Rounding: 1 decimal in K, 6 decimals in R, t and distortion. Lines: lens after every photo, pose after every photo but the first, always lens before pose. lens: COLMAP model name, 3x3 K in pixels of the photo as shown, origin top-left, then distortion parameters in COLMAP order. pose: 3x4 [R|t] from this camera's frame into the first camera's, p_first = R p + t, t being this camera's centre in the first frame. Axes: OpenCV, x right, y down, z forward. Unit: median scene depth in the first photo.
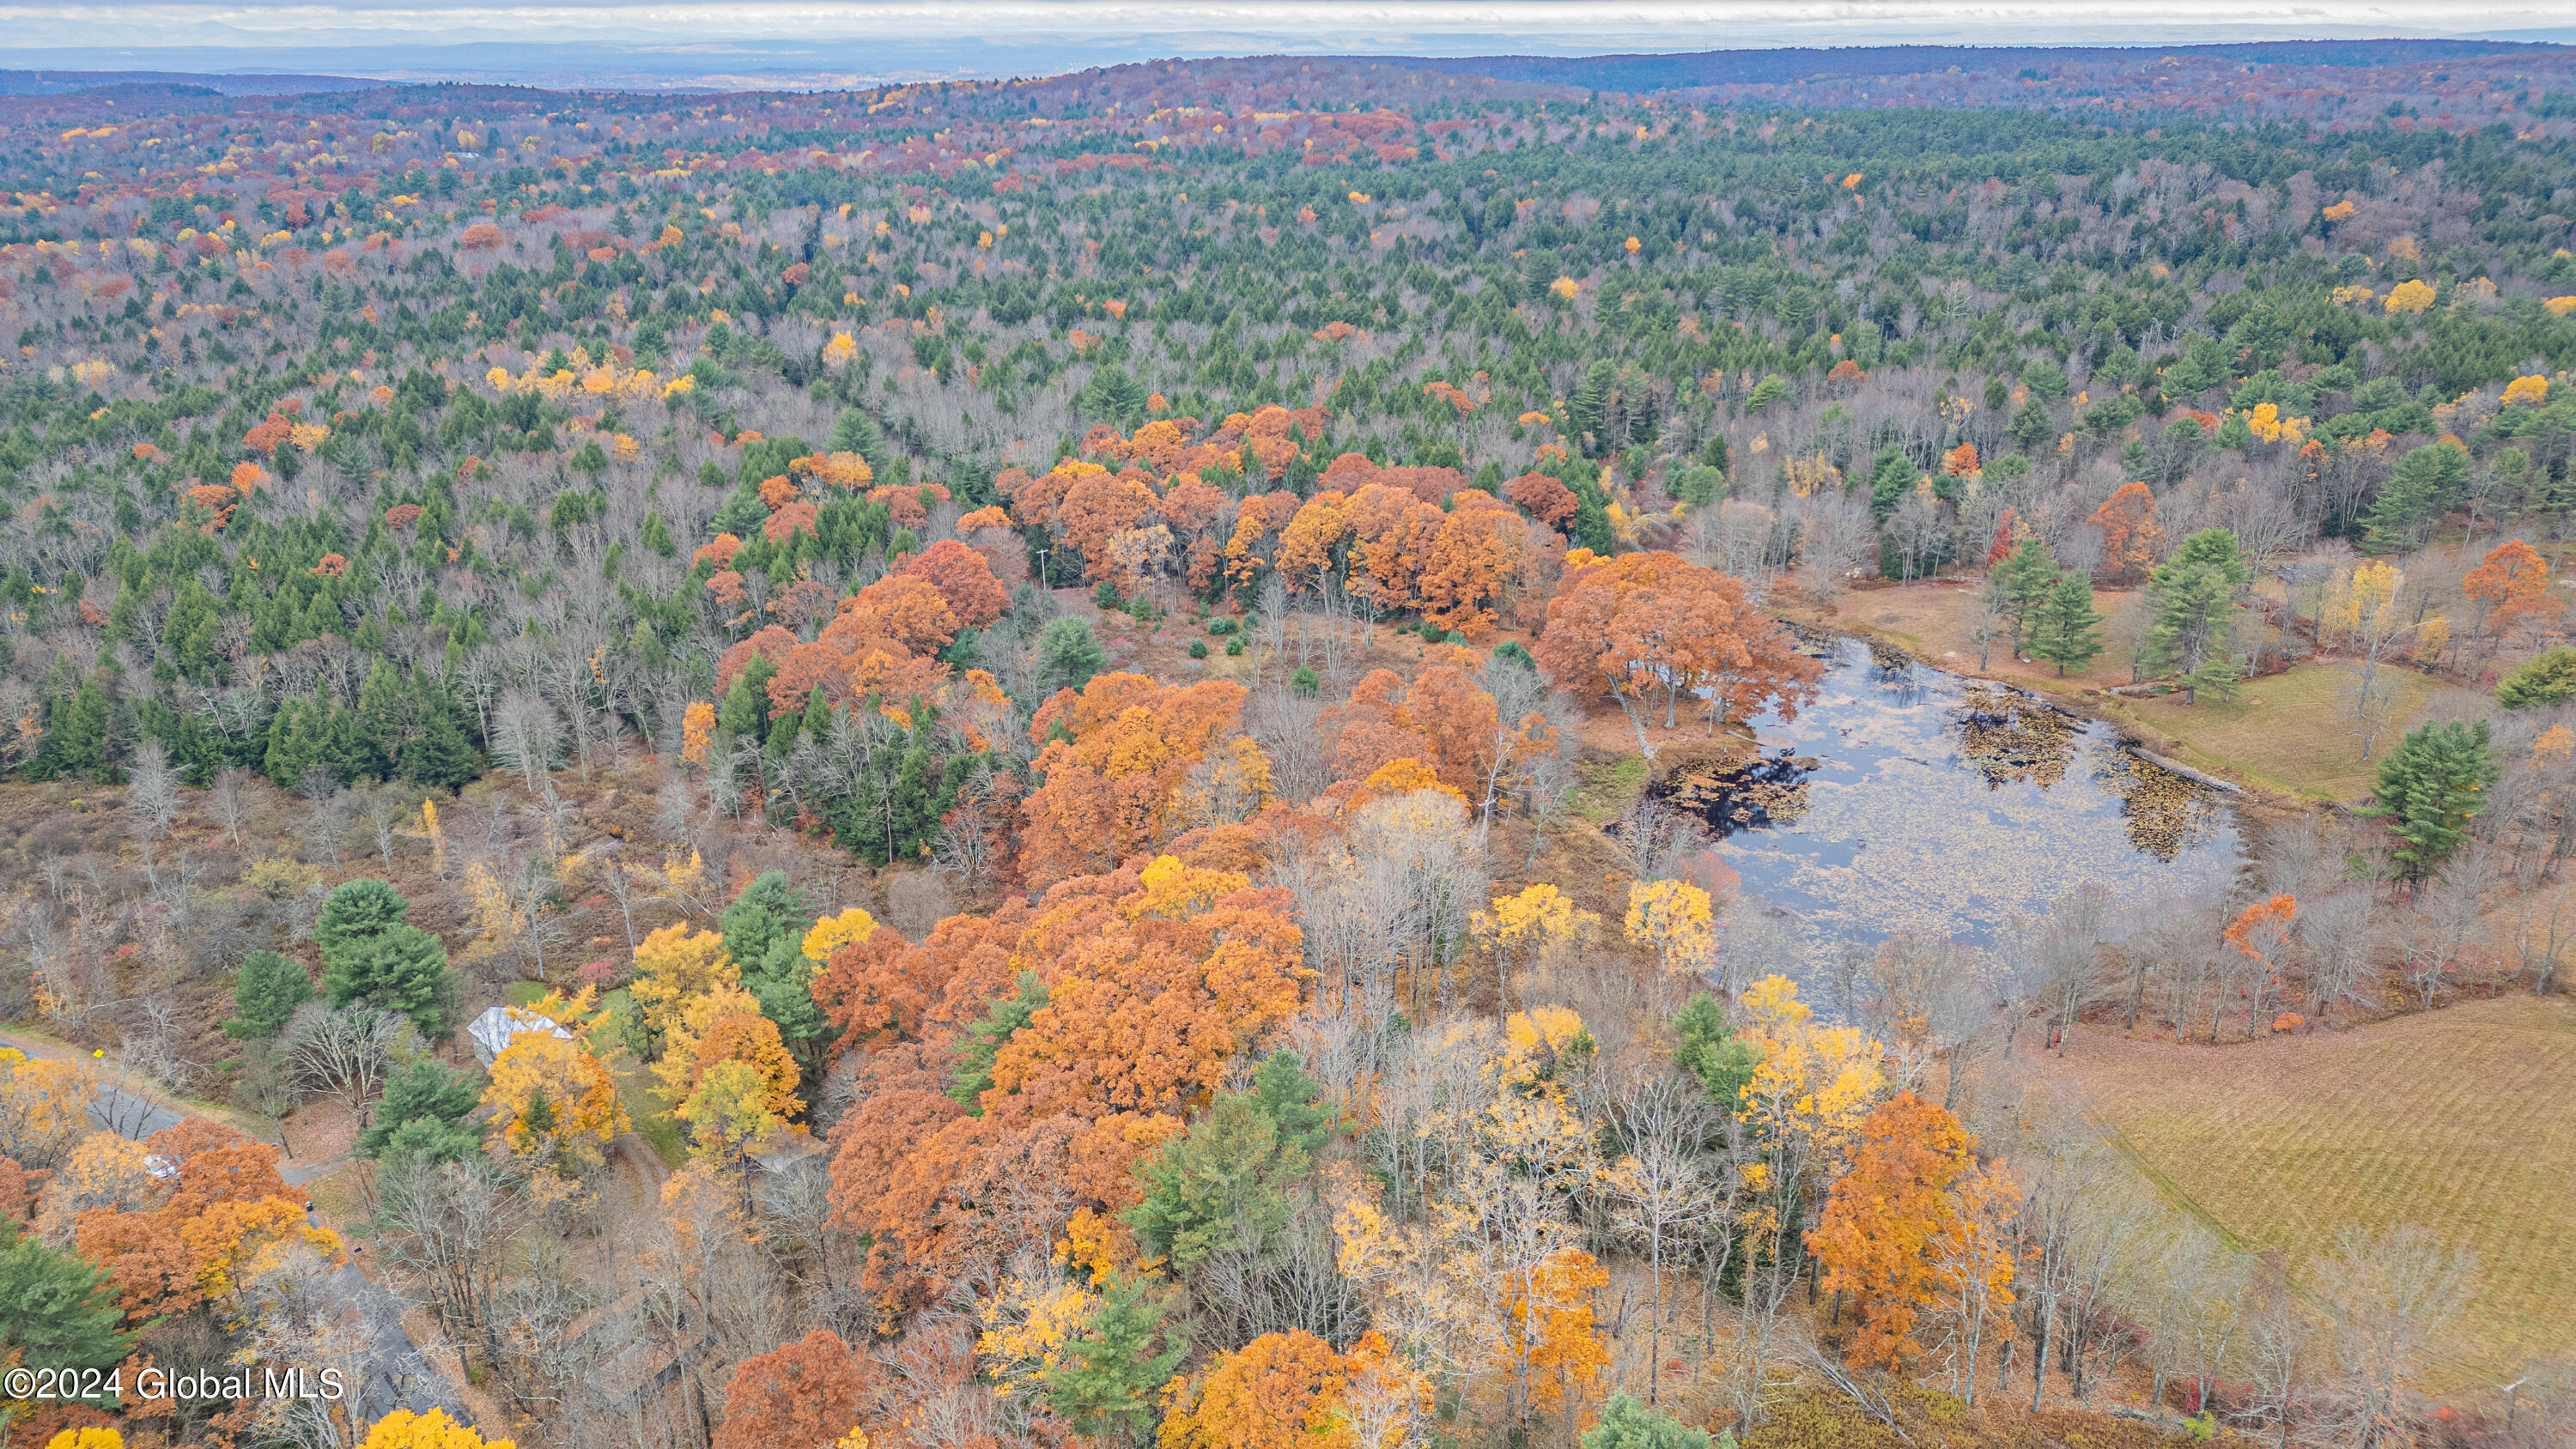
lens RADIAL K [[1814.2, 0, 1280.1], [0, 1814.2, 728.8], [0, 0, 1]] dist [0.061393, -0.049969]
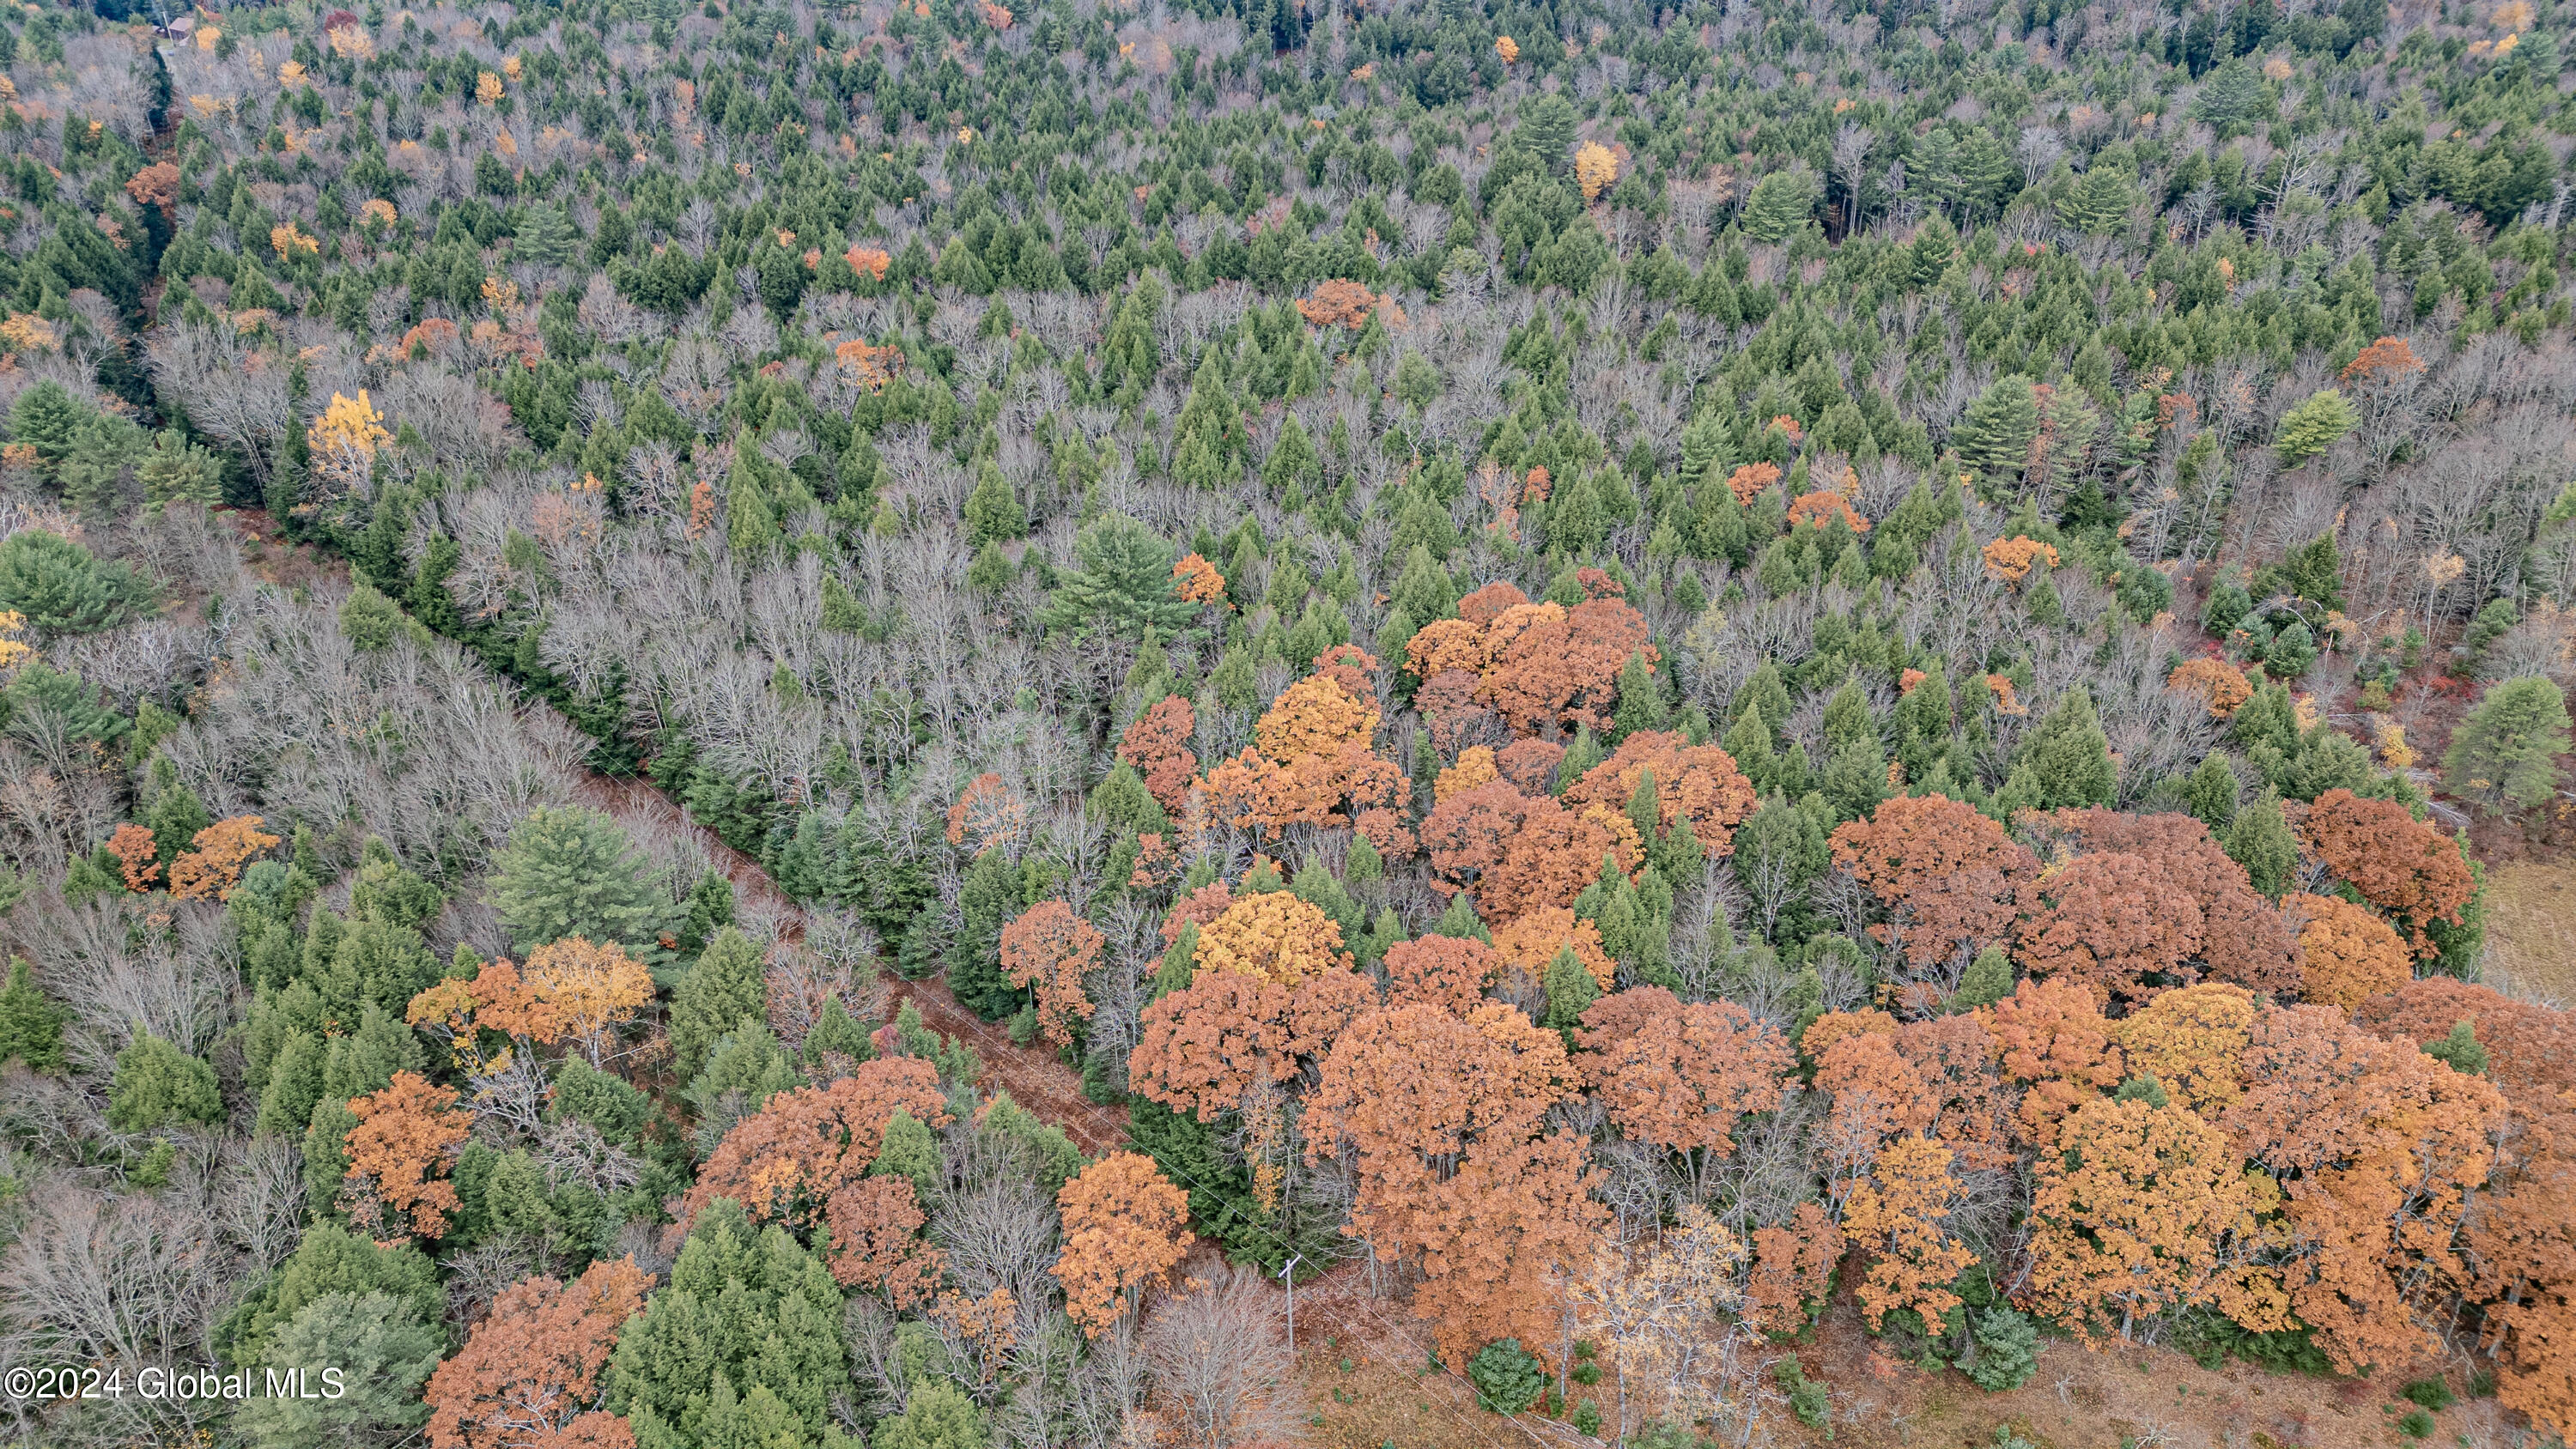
lens RADIAL K [[1814.2, 0, 1287.1], [0, 1814.2, 718.4], [0, 0, 1]] dist [0.061393, -0.049969]
pose [[0.952881, -0.148514, 0.264503, -0.138999], [0.112054, 0.982612, 0.148043, -0.169117], [-0.281891, -0.111429, 0.952954, 0.446601]]
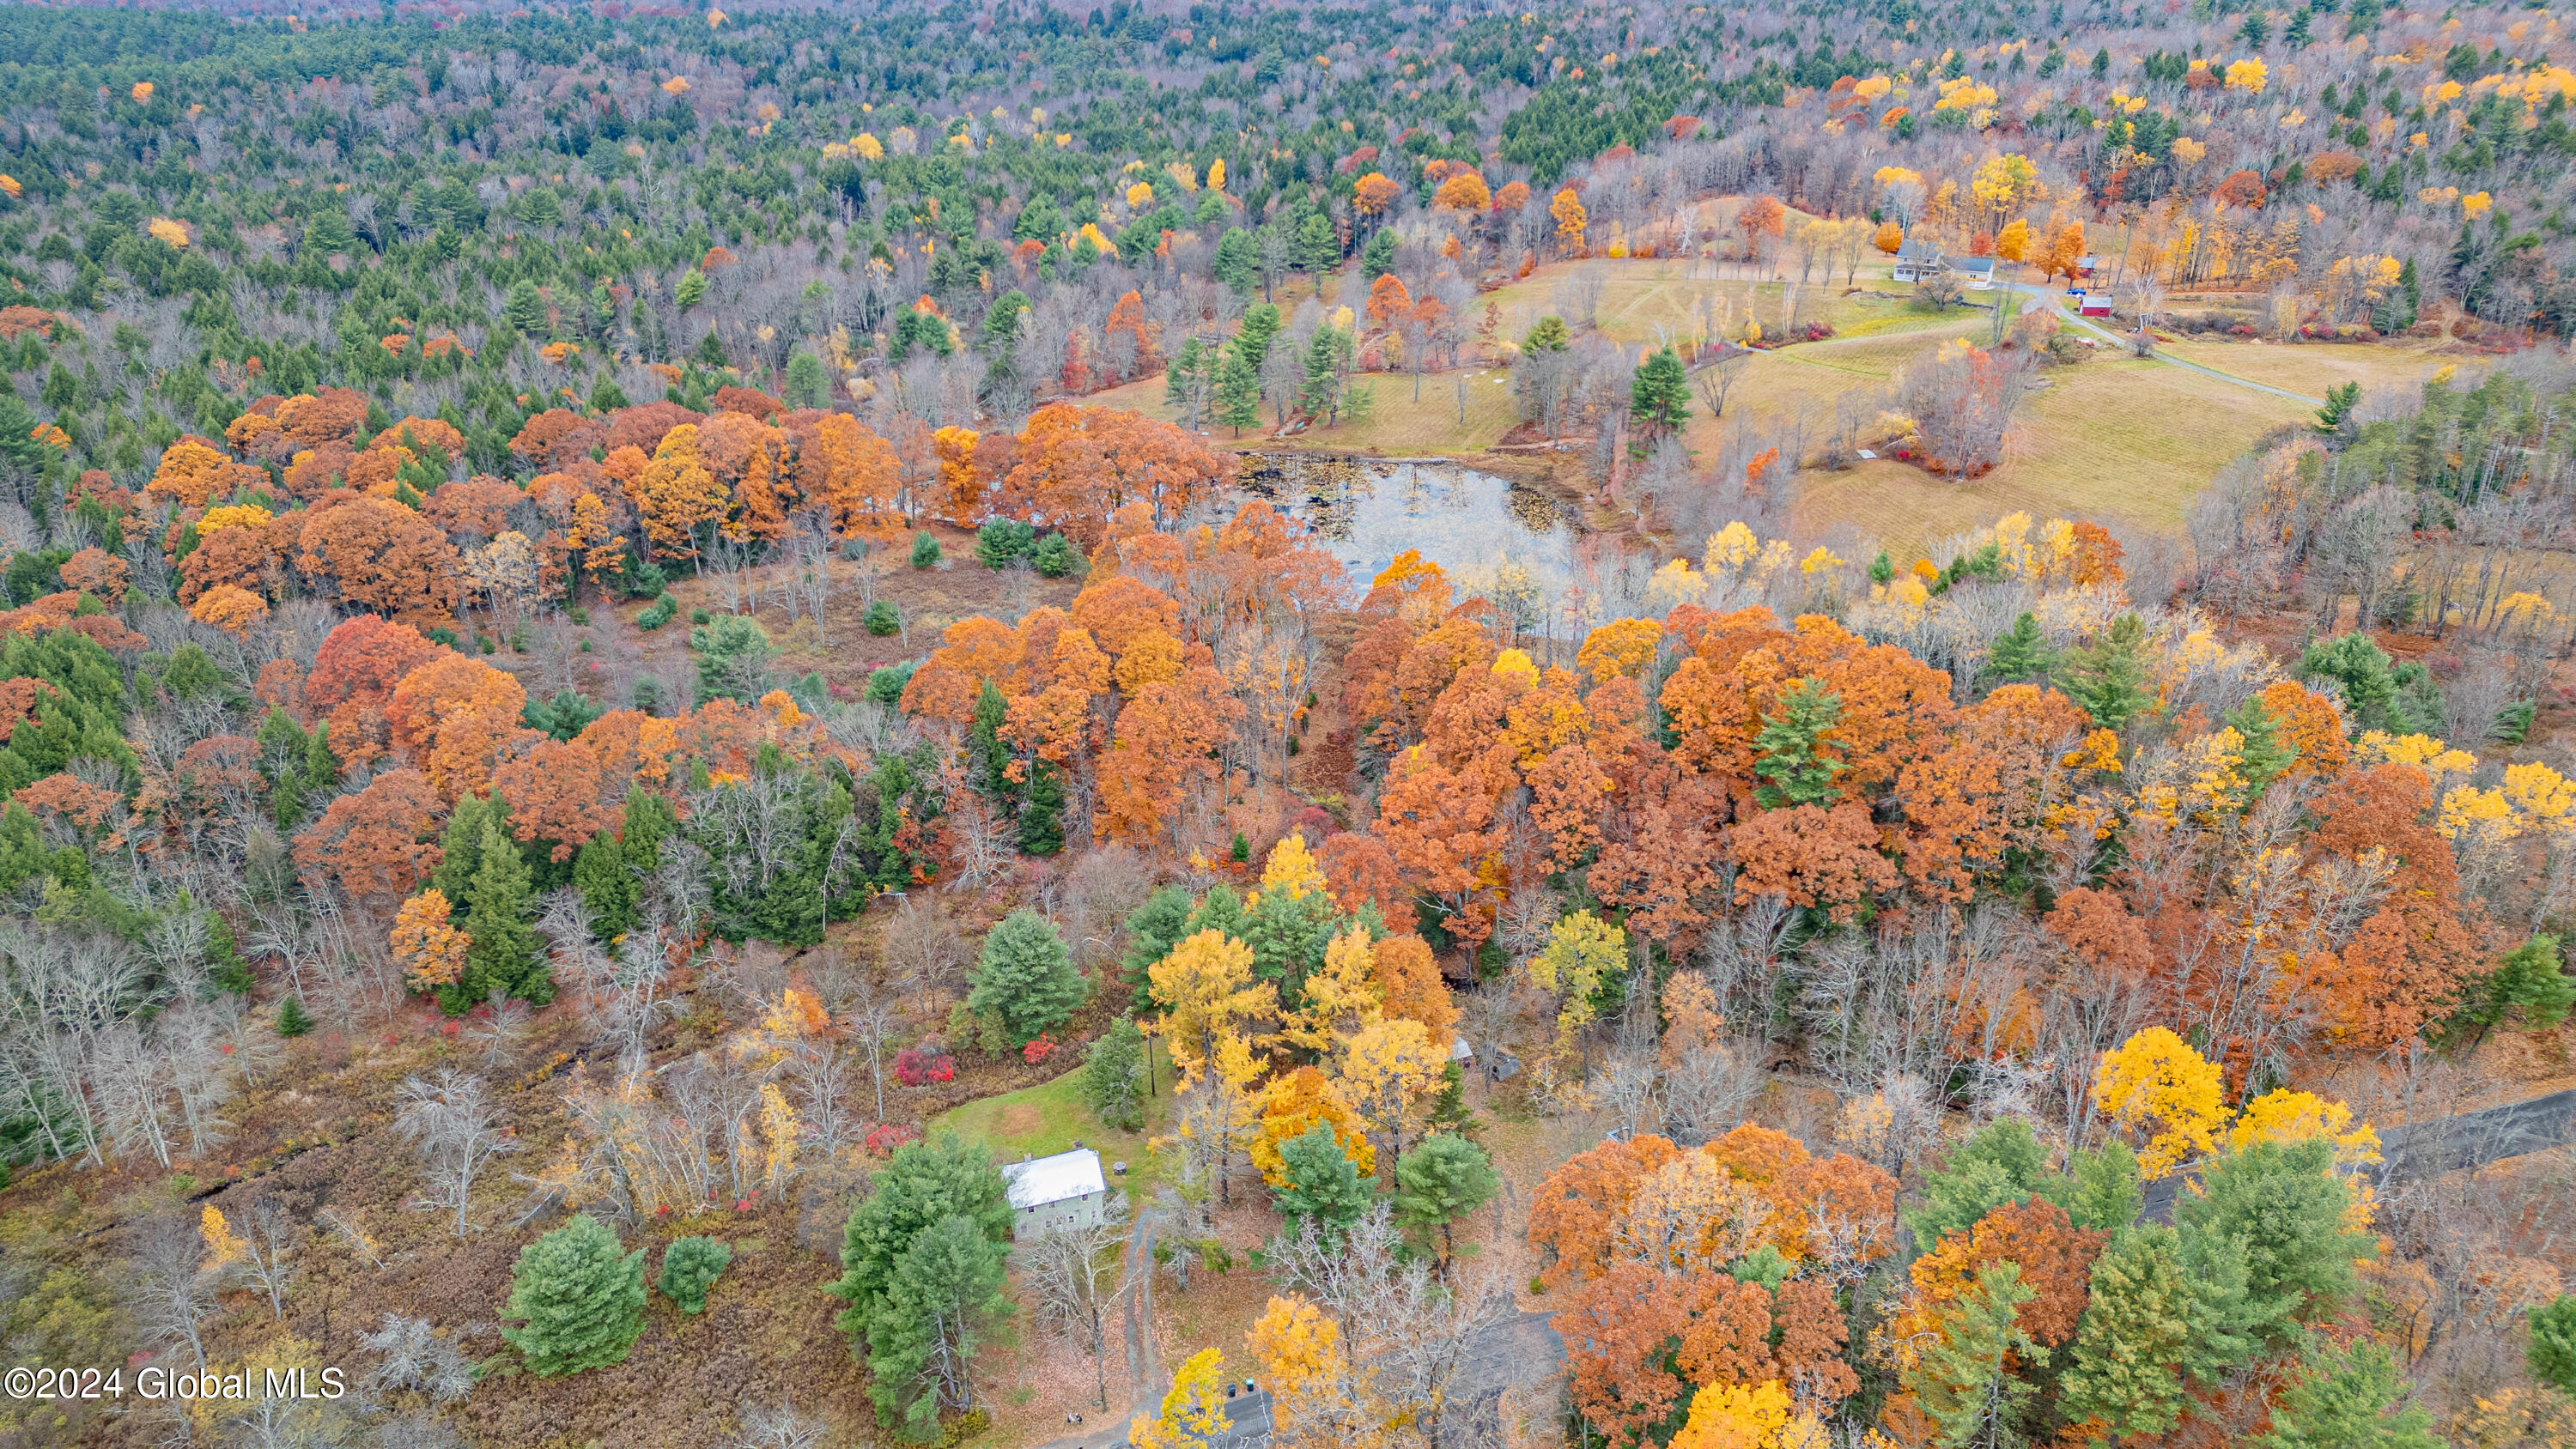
lens RADIAL K [[1814.2, 0, 1296.8], [0, 1814.2, 727.3], [0, 0, 1]] dist [0.061393, -0.049969]
pose [[0.460979, -0.359994, 0.811112, -0.379998], [0.318985, 0.920149, 0.227099, -0.067228], [-0.828098, 0.154044, 0.539002, 0.178355]]
